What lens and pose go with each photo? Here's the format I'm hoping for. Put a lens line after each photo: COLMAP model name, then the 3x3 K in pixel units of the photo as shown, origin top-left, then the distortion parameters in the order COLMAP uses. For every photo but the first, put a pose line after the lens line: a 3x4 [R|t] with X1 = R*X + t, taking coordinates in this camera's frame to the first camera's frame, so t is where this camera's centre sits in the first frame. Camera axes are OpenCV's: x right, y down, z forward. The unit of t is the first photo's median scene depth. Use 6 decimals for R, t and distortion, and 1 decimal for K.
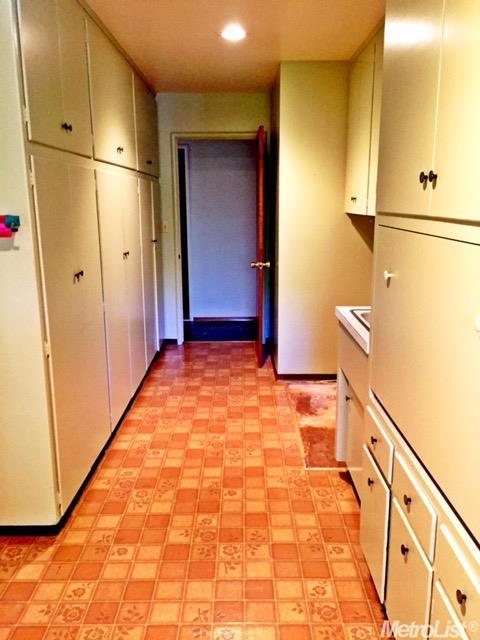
lens RADIAL K [[547.0, 0, 240.0], [0, 547.0, 320.5], [0, 0, 1]] dist [0.045983, -0.023363]
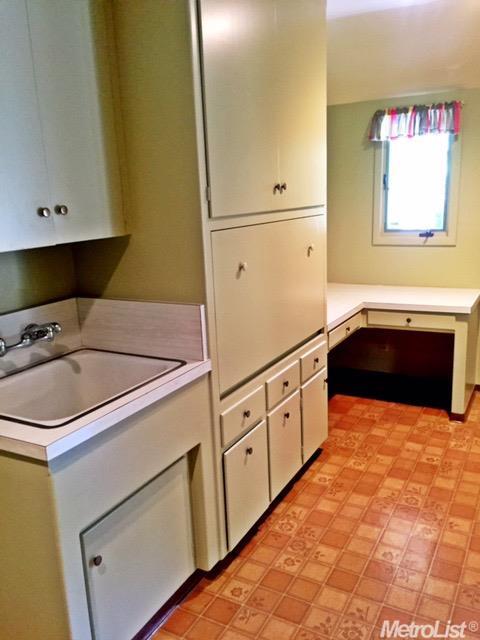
lens RADIAL K [[547.0, 0, 239.8], [0, 547.0, 320.2], [0, 0, 1]] dist [0.045983, -0.023363]
pose [[-0.872012, -0.071504, 0.484233, -0.253630], [0.151201, 0.901543, 0.405412, -0.382529], [-0.465545, 0.426741, -0.775345, 1.636432]]
